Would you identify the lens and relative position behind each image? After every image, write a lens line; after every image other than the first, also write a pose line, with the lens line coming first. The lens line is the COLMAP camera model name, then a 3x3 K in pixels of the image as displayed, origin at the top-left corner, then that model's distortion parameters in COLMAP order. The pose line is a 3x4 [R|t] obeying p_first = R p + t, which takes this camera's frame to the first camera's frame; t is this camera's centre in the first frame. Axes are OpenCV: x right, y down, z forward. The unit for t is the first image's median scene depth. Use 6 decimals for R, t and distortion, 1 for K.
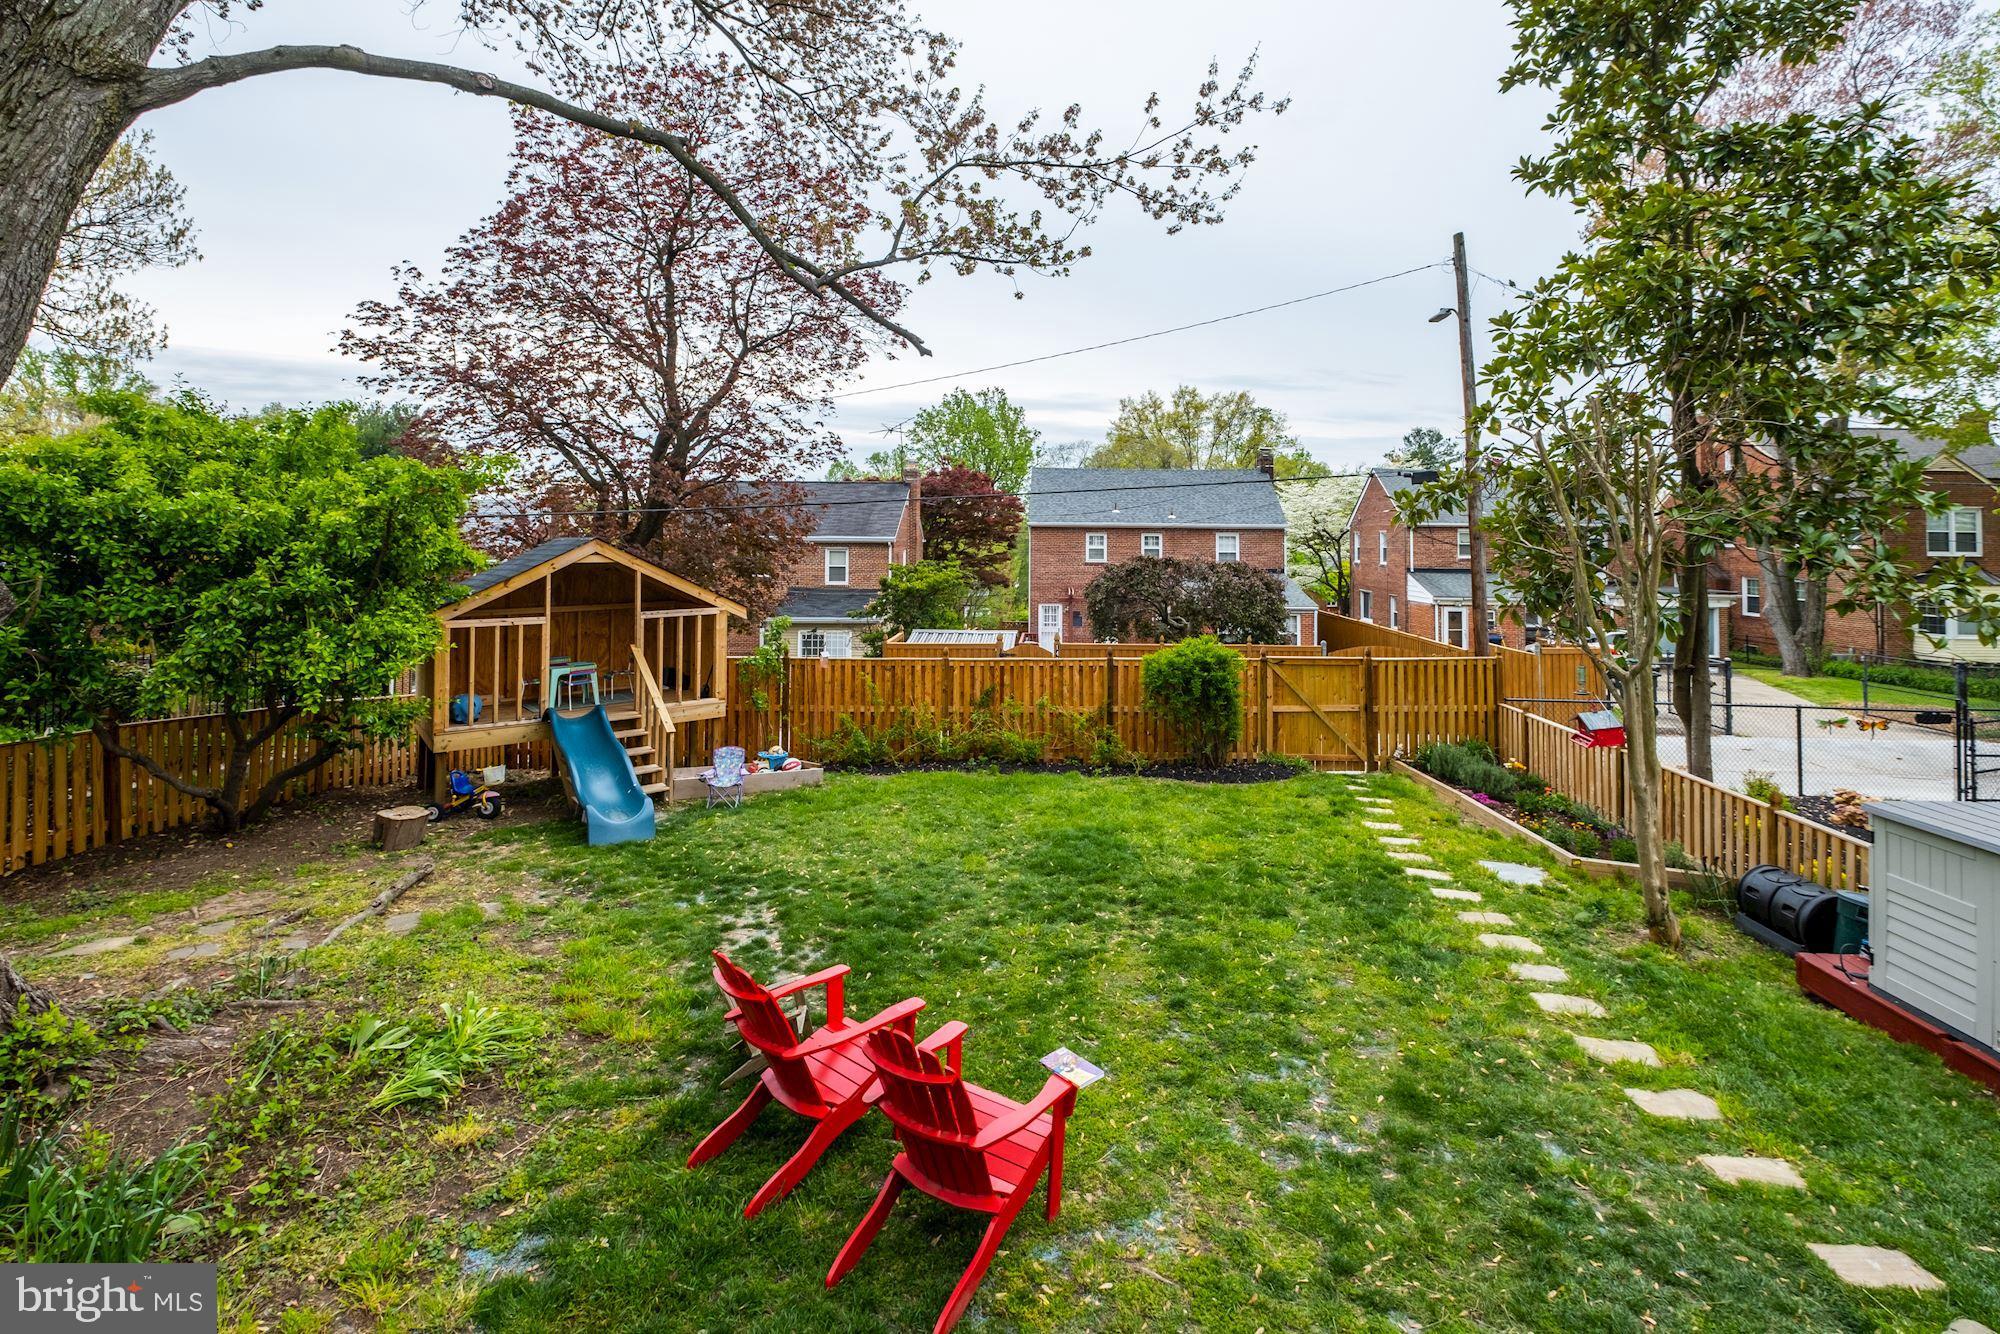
lens RADIAL K [[912.3, 0, 1067.4], [0, 912.3, 515.0], [0, 0, 1]] dist [0.003491, -0.006709]
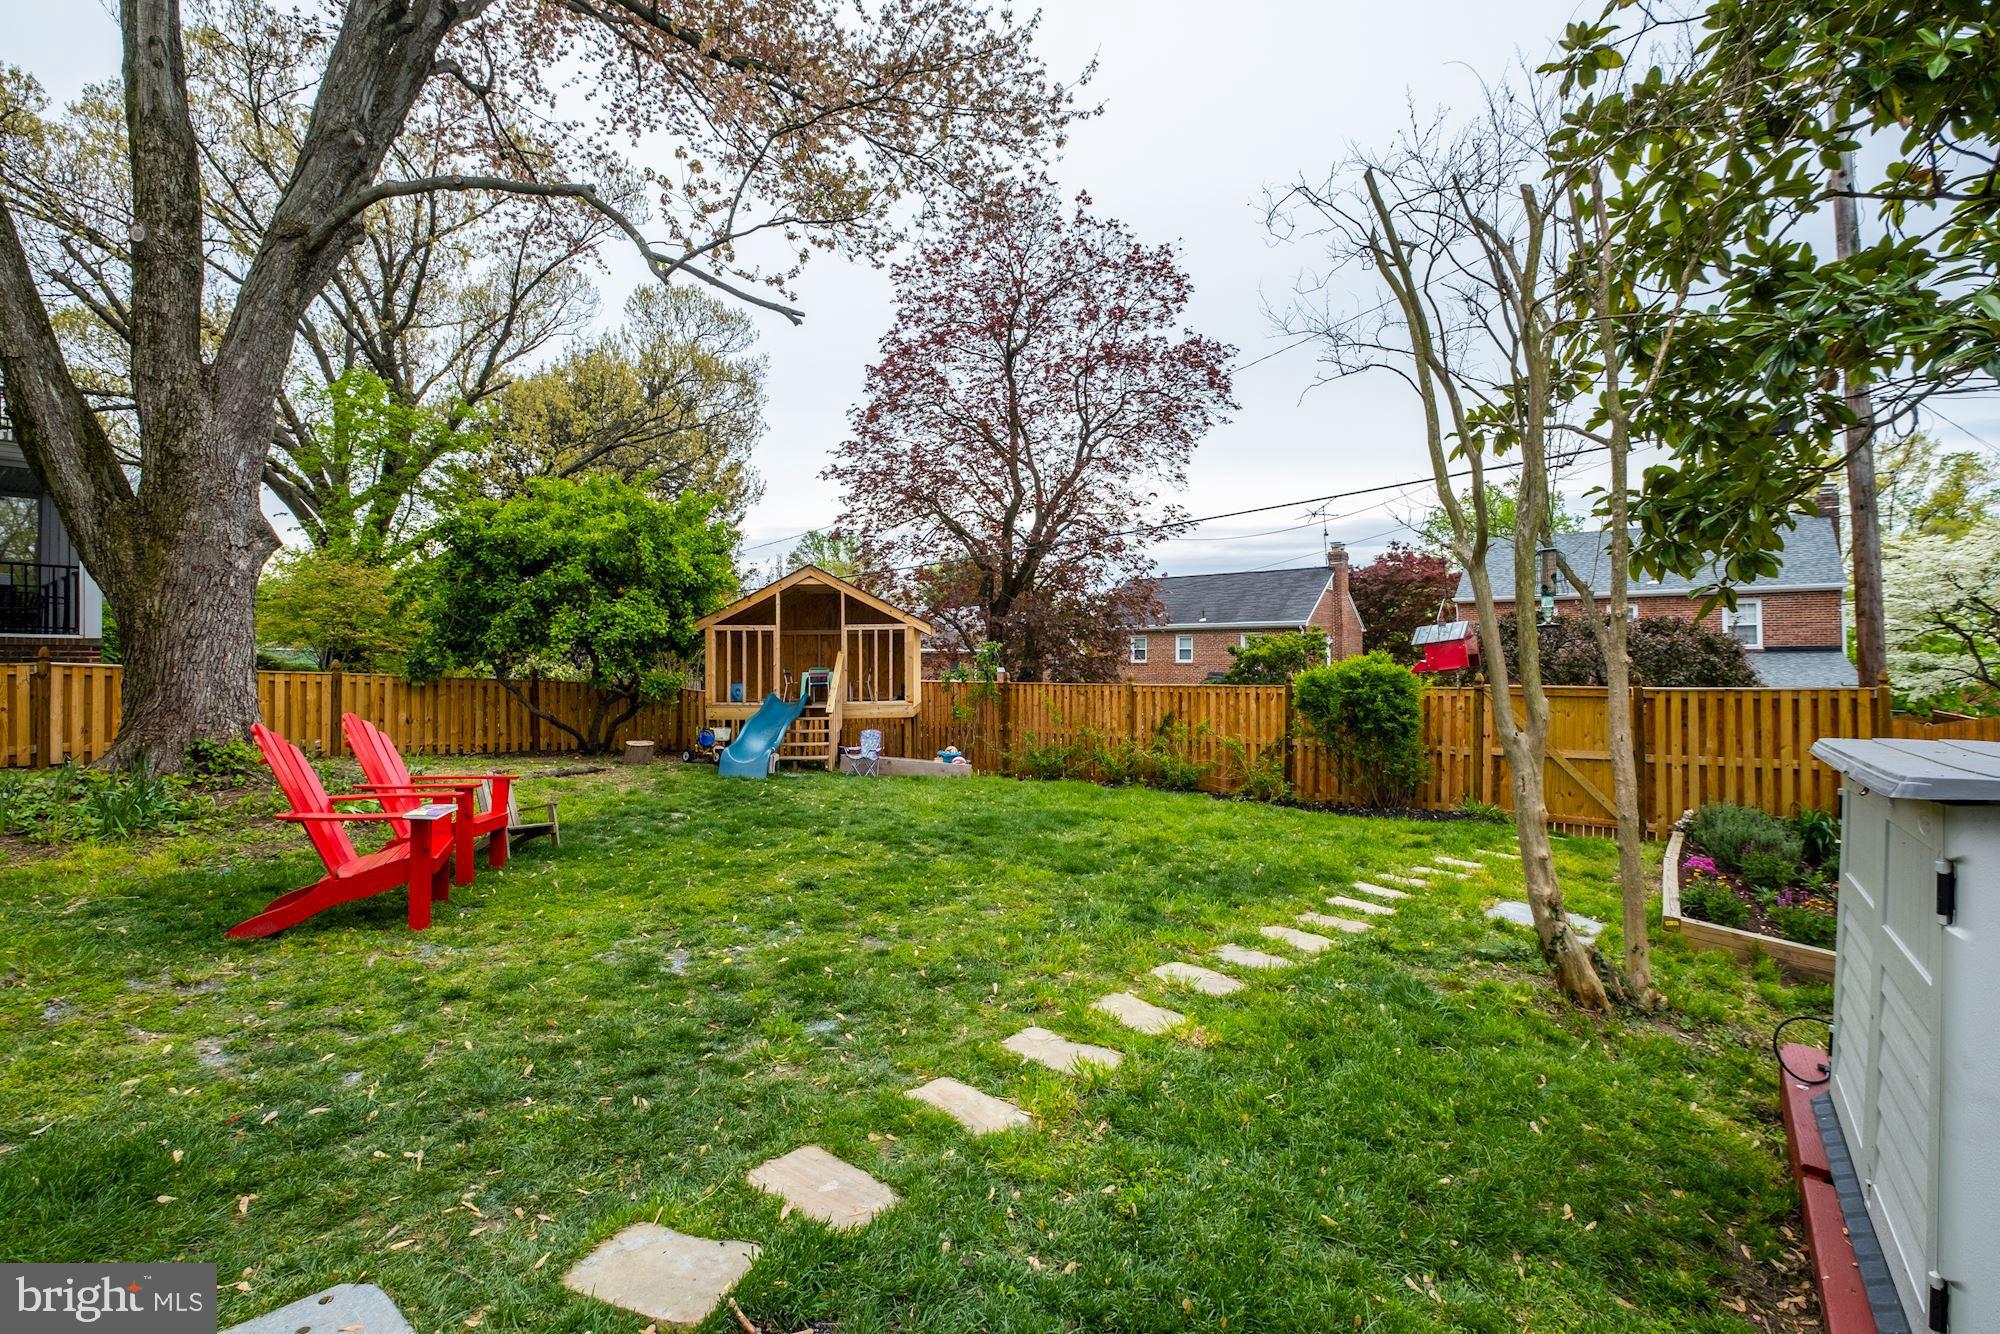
lens RADIAL K [[882.4, 0, 1008.5], [0, 882.4, 657.2], [0, 0, 1]] dist [-0.003000, -0.000327]
pose [[0.801464, -0.005377, -0.598019, 0.407930], [0.022214, 0.999537, 0.020784, 0.125224], [0.597631, -0.029942, 0.801212, 0.167931]]
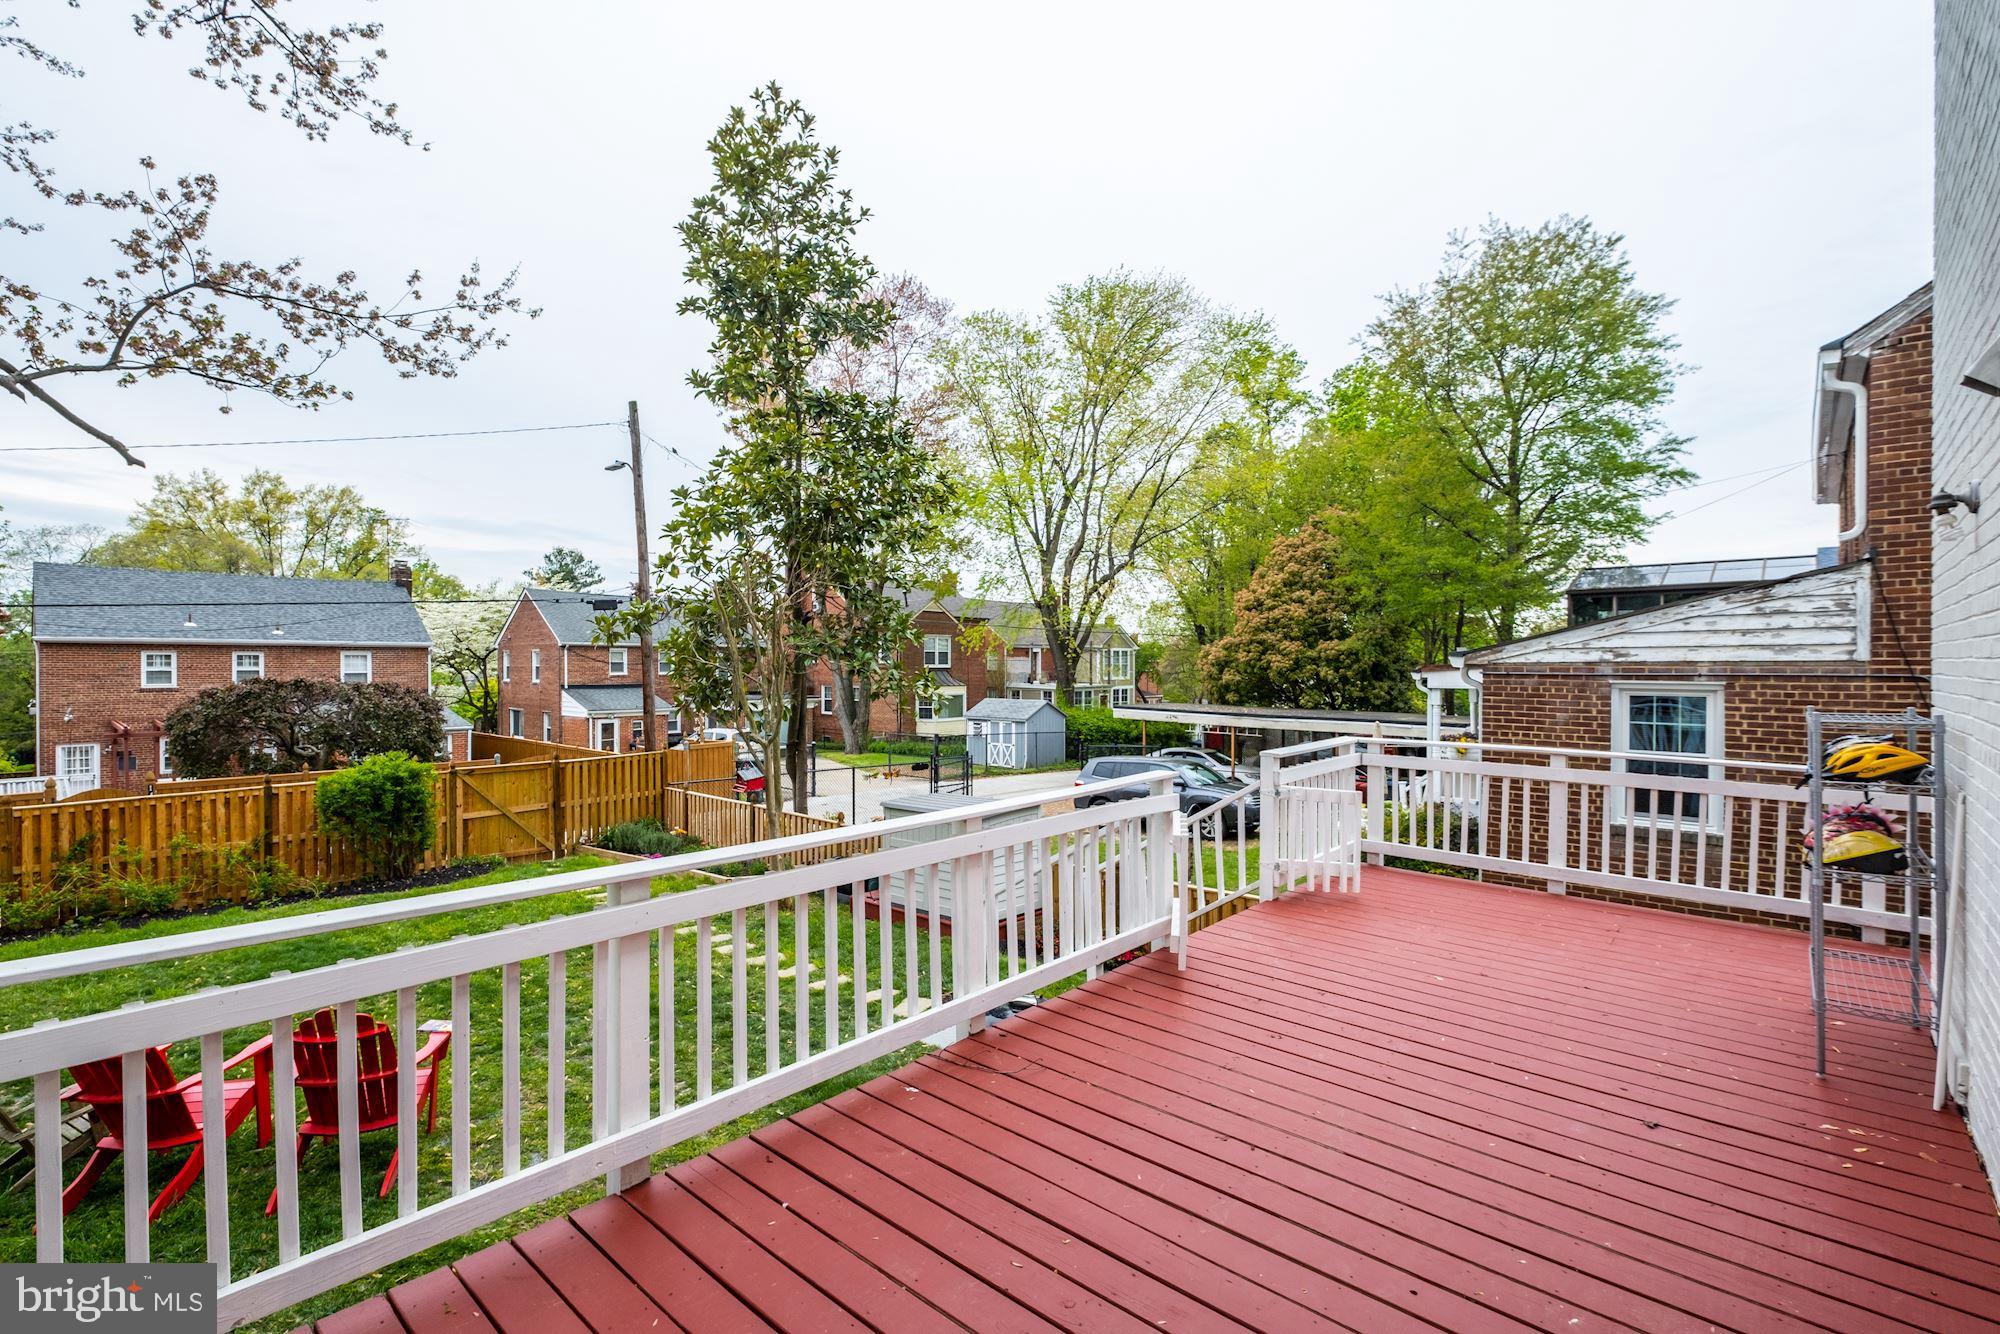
lens RADIAL K [[900.6, 0, 1000.0], [0, 900.6, 667.0], [0, 0, 1]] dist [-0.000898, 0.000196]
pose [[0.671581, -0.009319, 0.740873, -0.154481], [-0.017630, 0.999437, 0.028553, -0.003801], [-0.740721, -0.032237, 0.671038, -0.194815]]
